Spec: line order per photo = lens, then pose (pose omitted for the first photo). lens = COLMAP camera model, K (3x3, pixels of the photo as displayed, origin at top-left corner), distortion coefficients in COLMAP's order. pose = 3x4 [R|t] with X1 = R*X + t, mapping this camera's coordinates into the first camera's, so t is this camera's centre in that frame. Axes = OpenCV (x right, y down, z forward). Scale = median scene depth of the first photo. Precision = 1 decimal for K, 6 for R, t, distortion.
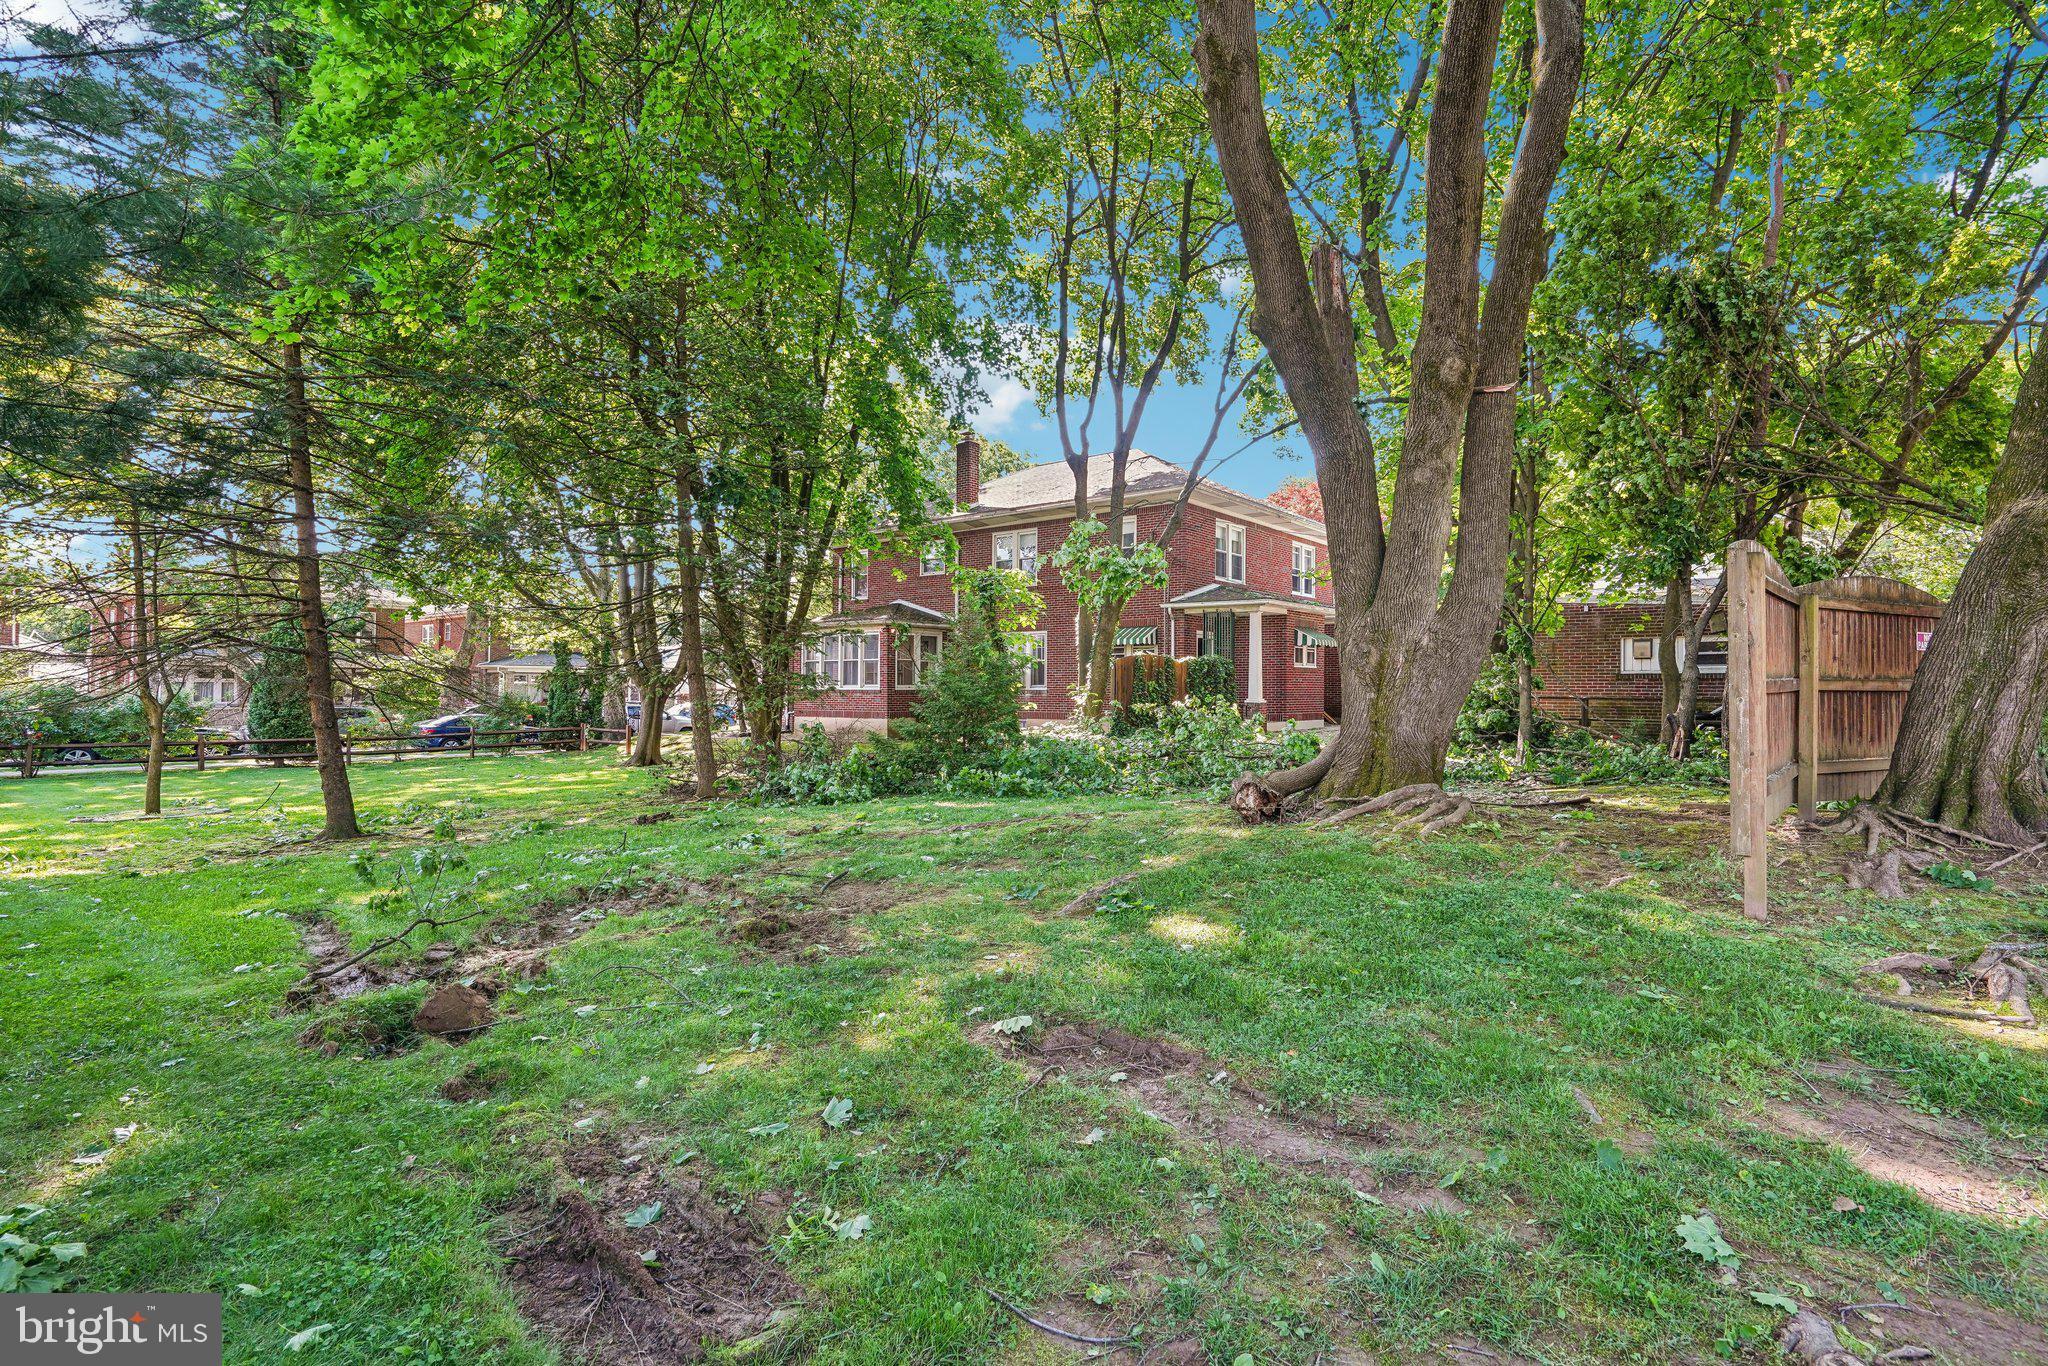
lens RADIAL K [[869.6, 0, 1026.7], [0, 869.6, 651.3], [0, 0, 1]] dist [-0.001017, -0.000056]
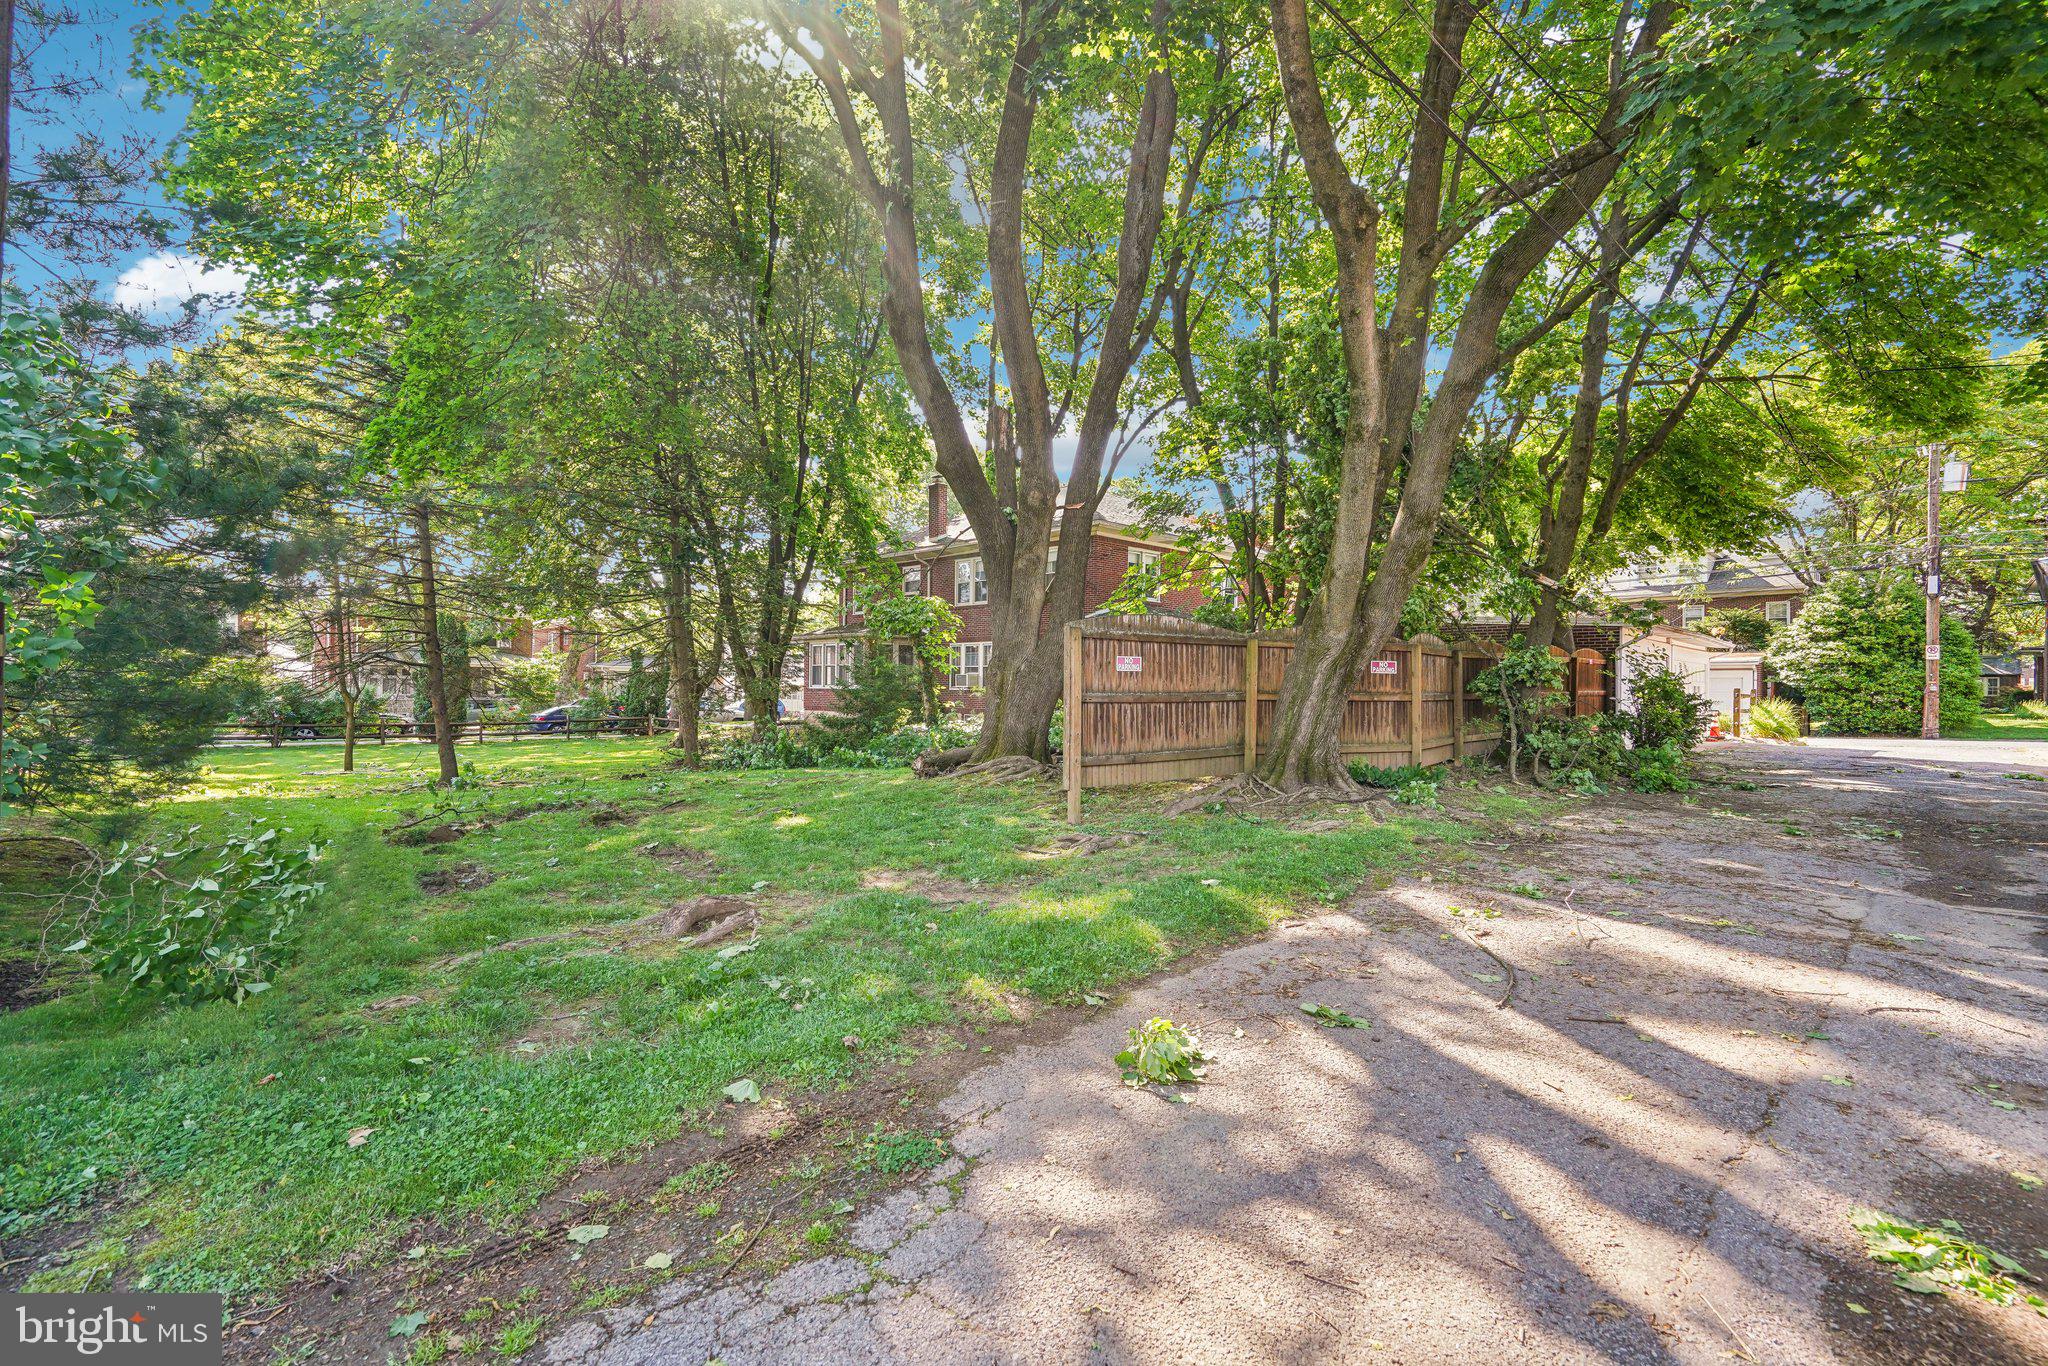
lens RADIAL K [[928.3, 0, 1039.7], [0, 928.3, 651.4], [0, 0, 1]] dist [-0.005114, -0.000195]
pose [[0.987325, 0.000177, -0.158711, 0.306359], [0.001371, 0.999953, 0.009644, -0.023058], [0.158705, -0.009739, 0.987278, -0.277187]]
